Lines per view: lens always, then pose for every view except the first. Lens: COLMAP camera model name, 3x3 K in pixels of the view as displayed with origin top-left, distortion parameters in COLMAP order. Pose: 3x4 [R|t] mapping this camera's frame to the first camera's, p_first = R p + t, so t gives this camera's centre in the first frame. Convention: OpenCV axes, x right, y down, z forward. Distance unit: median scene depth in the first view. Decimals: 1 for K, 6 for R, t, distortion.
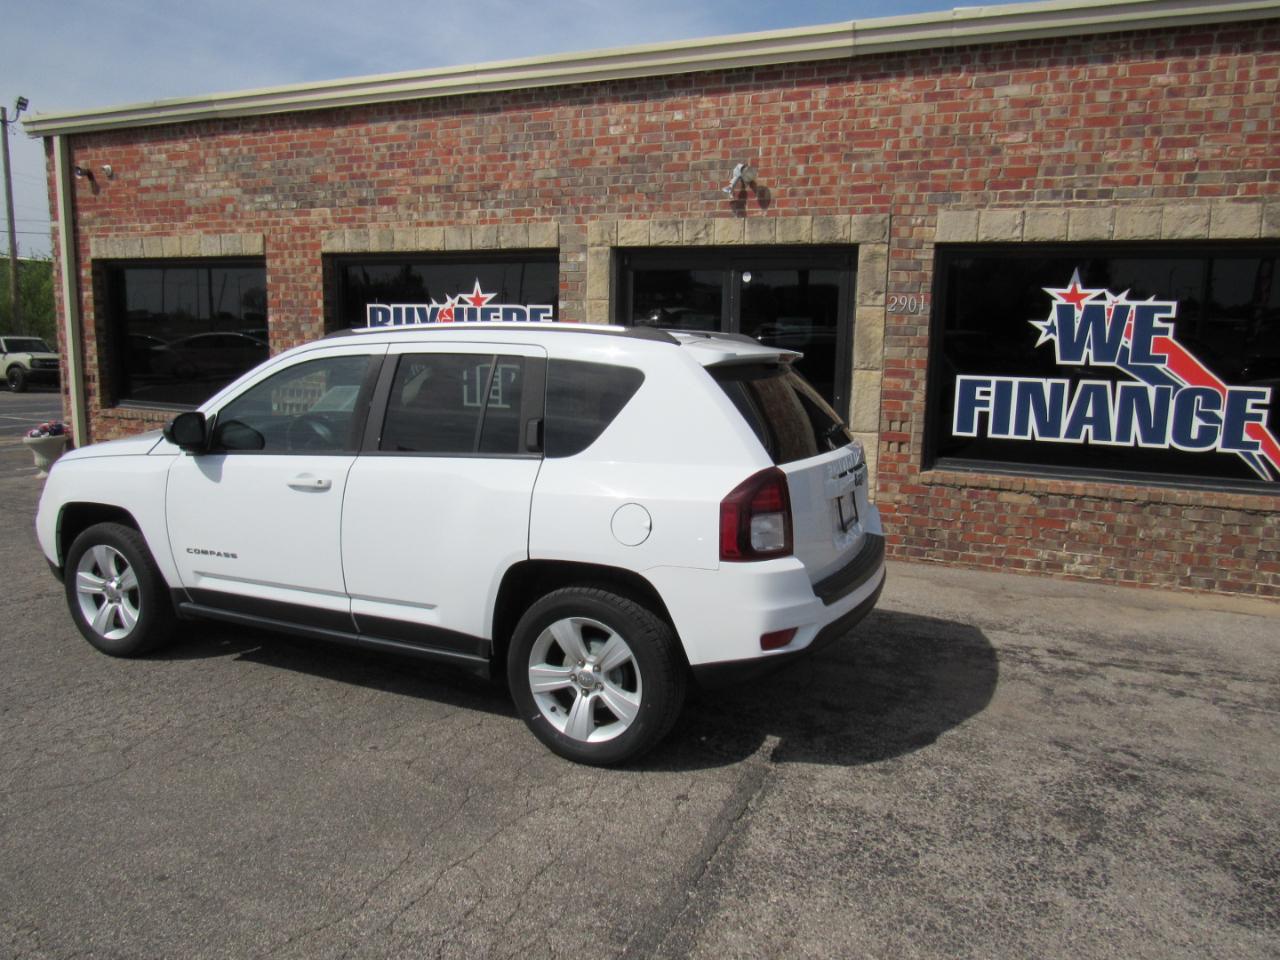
lens RADIAL K [[913.7, 0, 642.1], [0, 913.7, 473.9], [0, 0, 1]] dist [-0.033637, 0.011471]
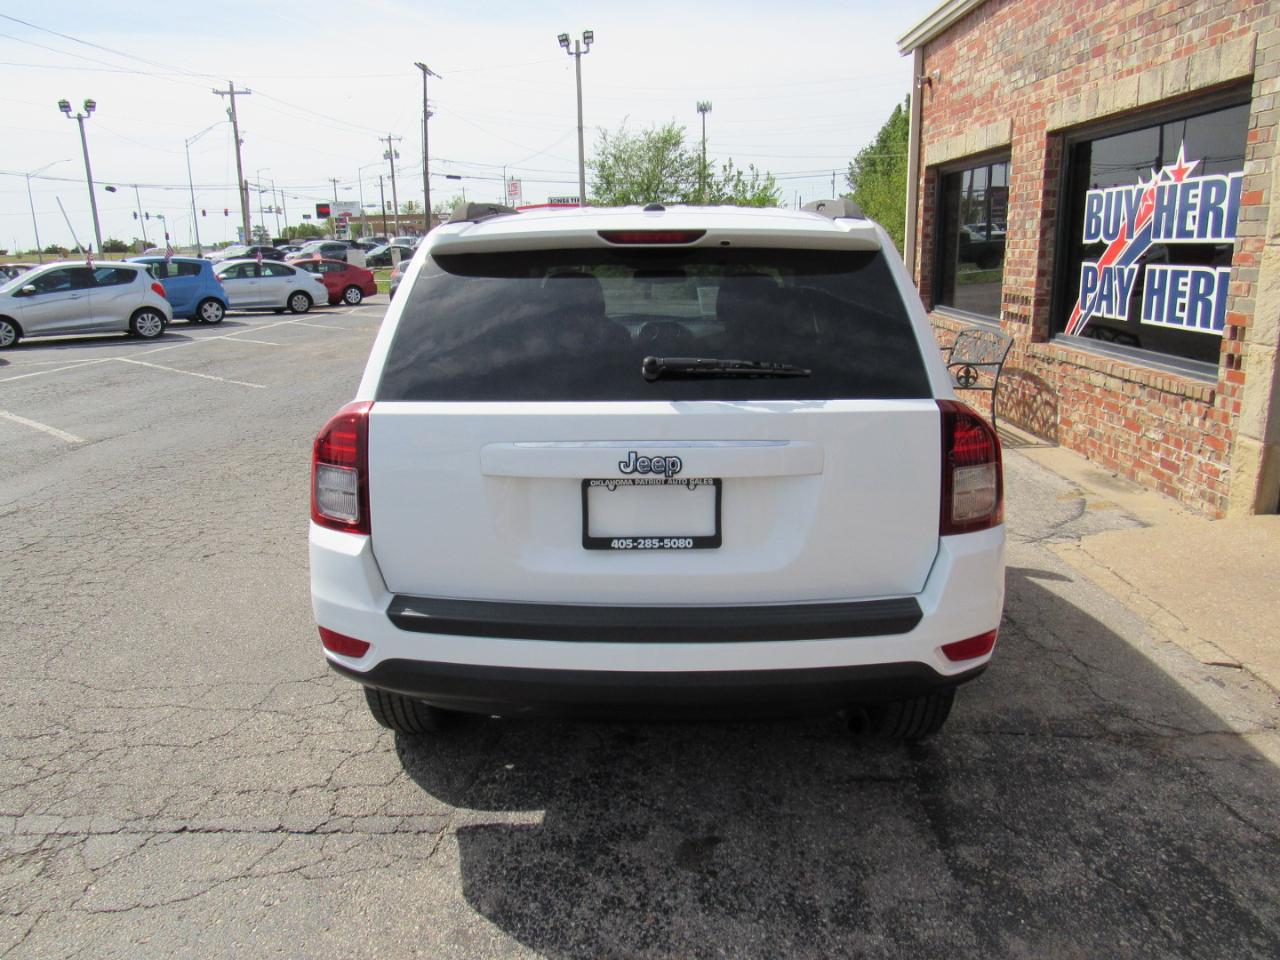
lens RADIAL K [[913.7, 0, 641.9], [0, 913.7, 477.2], [0, 0, 1]] dist [-0.033637, 0.011471]
pose [[0.388152, 0.196970, -0.900300, 0.400498], [-0.108028, 0.979883, 0.167806, -0.042033], [0.915242, 0.032123, 0.401622, 0.435551]]
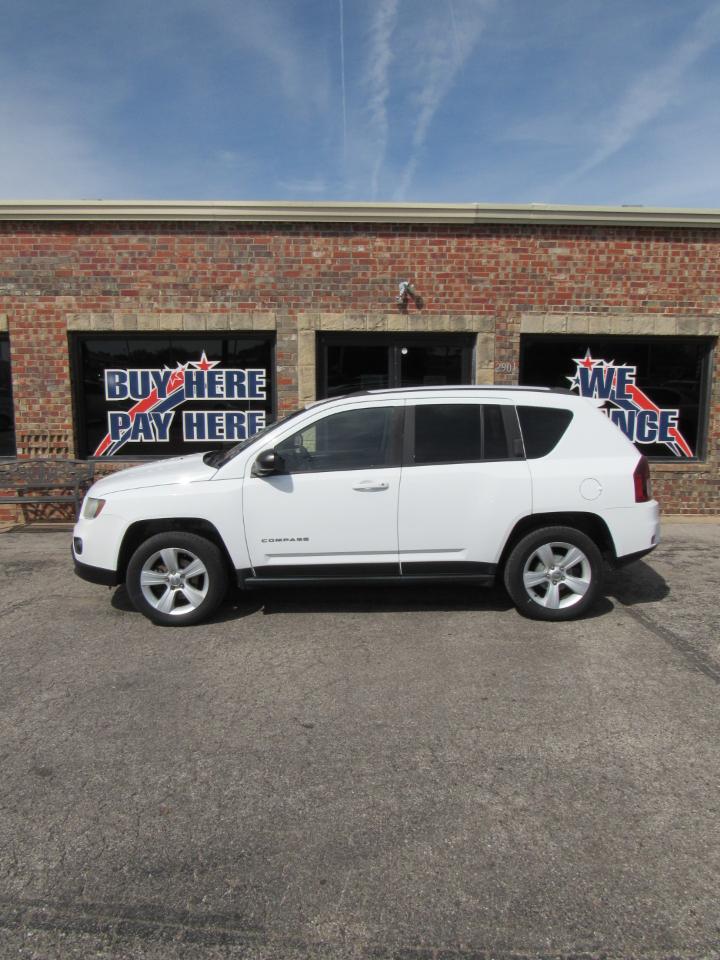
lens RADIAL K [[685.3, 0, 360.5], [0, 685.3, 478.8], [0, 0, 1]] dist [-0.033637, 0.011471]
pose [[0.905449, -0.075717, 0.417646, -0.508712], [0.080222, 0.996754, 0.006788, -0.007695], [-0.416804, 0.027358, 0.908584, -0.058944]]
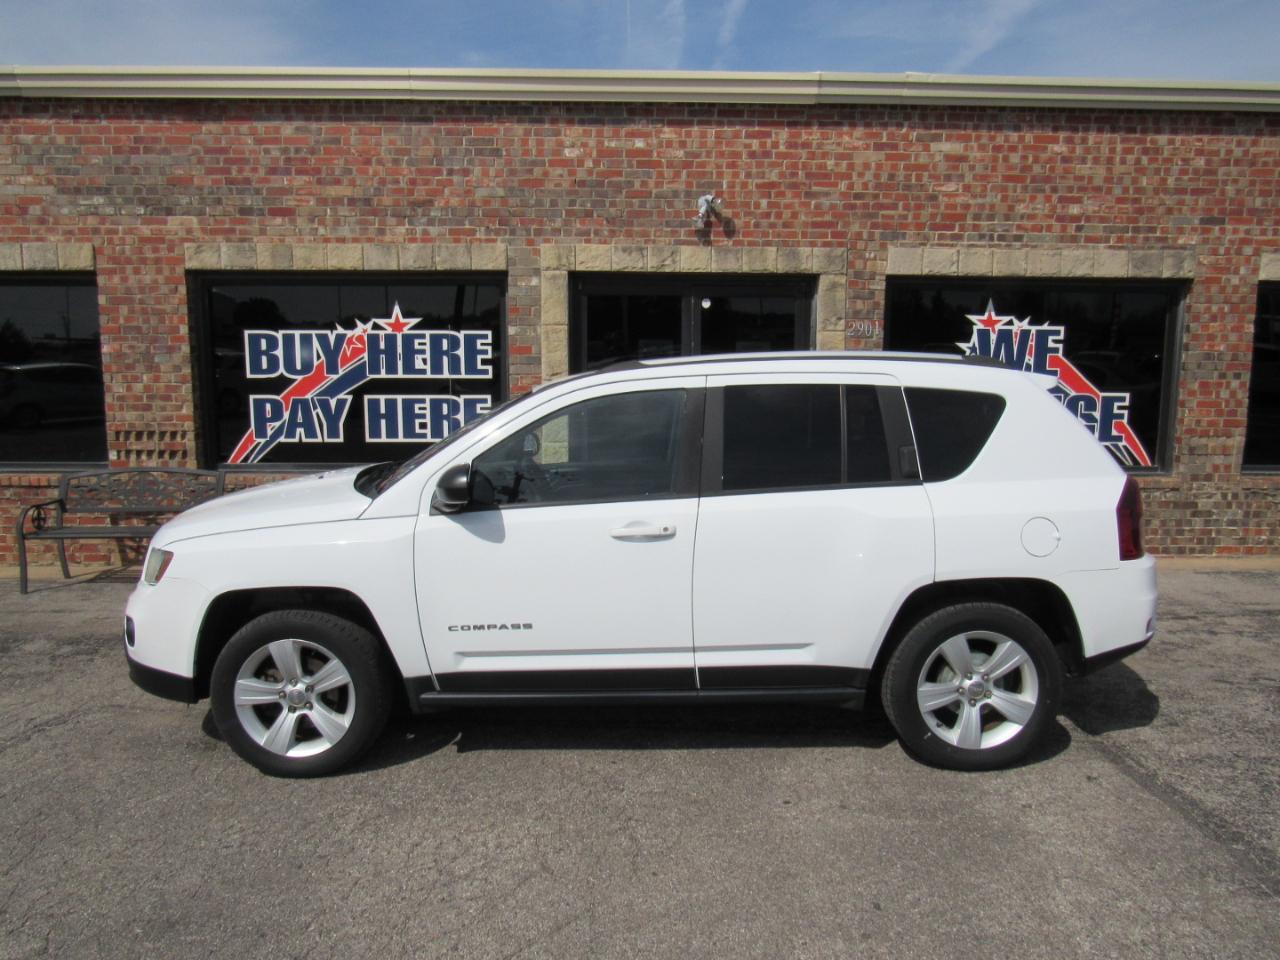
lens RADIAL K [[913.7, 0, 640.8], [0, 913.7, 474.0], [0, 0, 1]] dist [-0.033637, 0.011471]
pose [[0.909044, -0.068595, 0.411016, -0.420780], [0.077664, 0.996965, -0.005385, -0.024245], [-0.409399, 0.036816, 0.911612, 0.098474]]
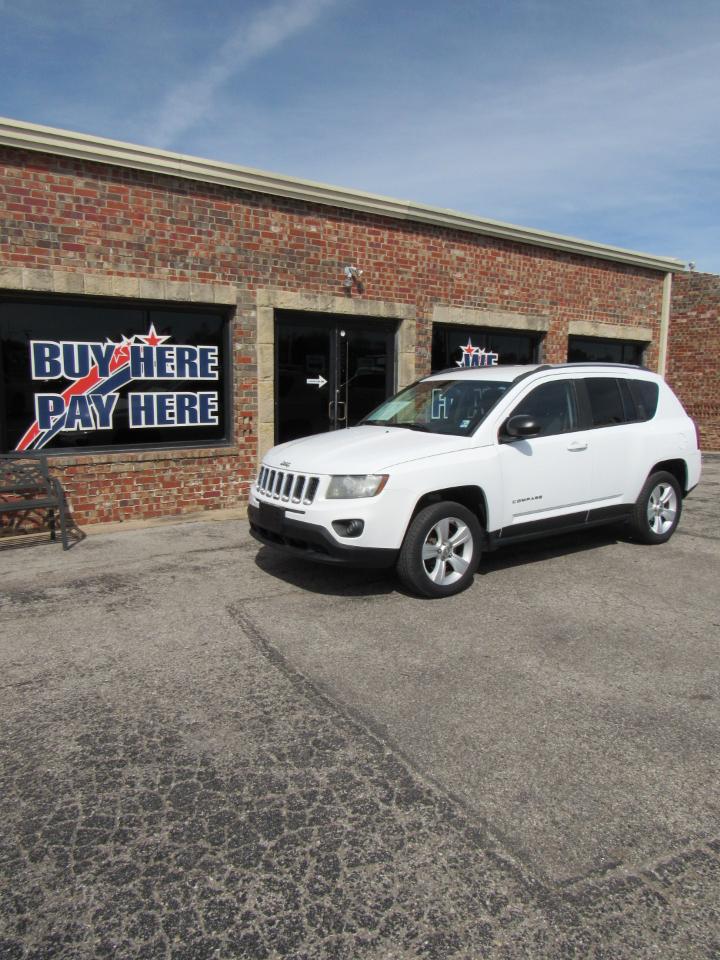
lens RADIAL K [[685.3, 0, 358.8], [0, 685.3, 477.7], [0, 0, 1]] dist [-0.033637, 0.011471]
pose [[0.504586, -0.136425, 0.852514, -1.037642], [0.132253, 0.987996, 0.079827, -0.056542], [-0.853172, 0.072468, 0.516572, 0.375950]]
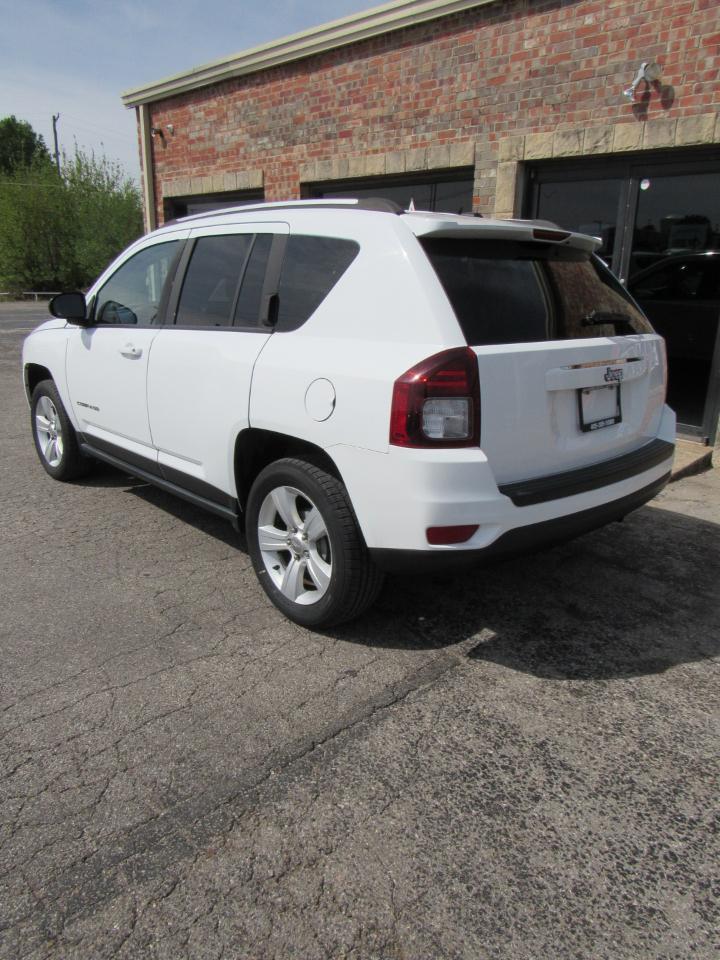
lens RADIAL K [[685.3, 0, 356.9], [0, 685.3, 482.0], [0, 0, 1]] dist [-0.033637, 0.011471]
pose [[0.921756, 0.116821, -0.369756, 0.147094], [-0.061056, 0.985371, 0.159112, 0.010654], [0.382934, -0.124086, 0.915404, 0.156231]]
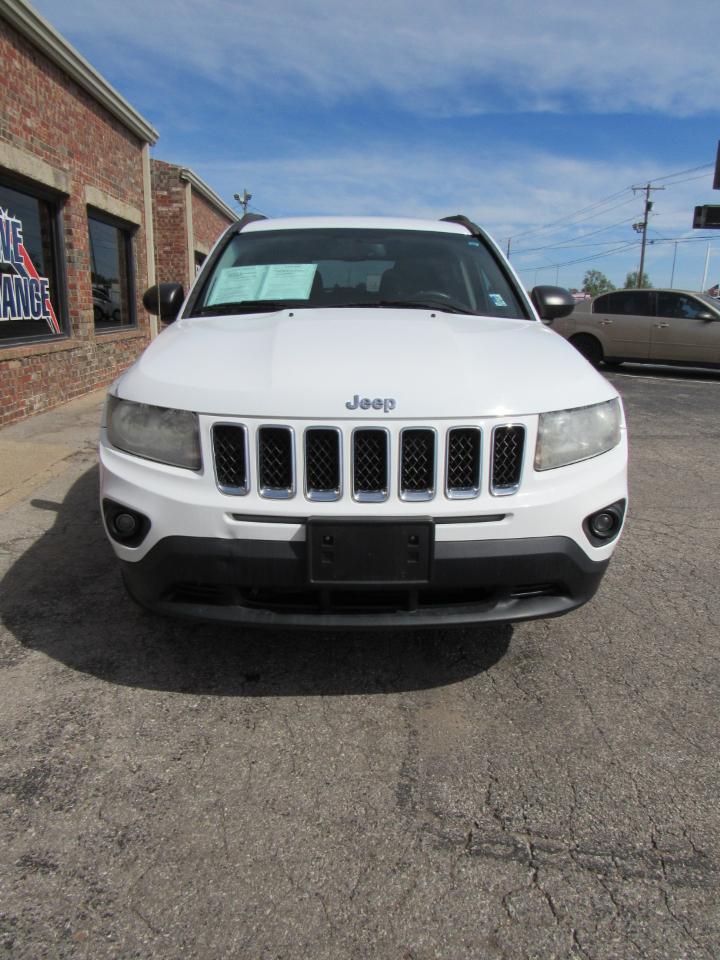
lens RADIAL K [[685.3, 0, 361.0], [0, 685.3, 483.0], [0, 0, 1]] dist [-0.033637, 0.011471]
pose [[-0.441141, -0.253586, 0.860865, -0.689200], [0.104315, 0.938256, 0.329839, -0.082998], [-0.891354, 0.235307, -0.387451, 0.938916]]
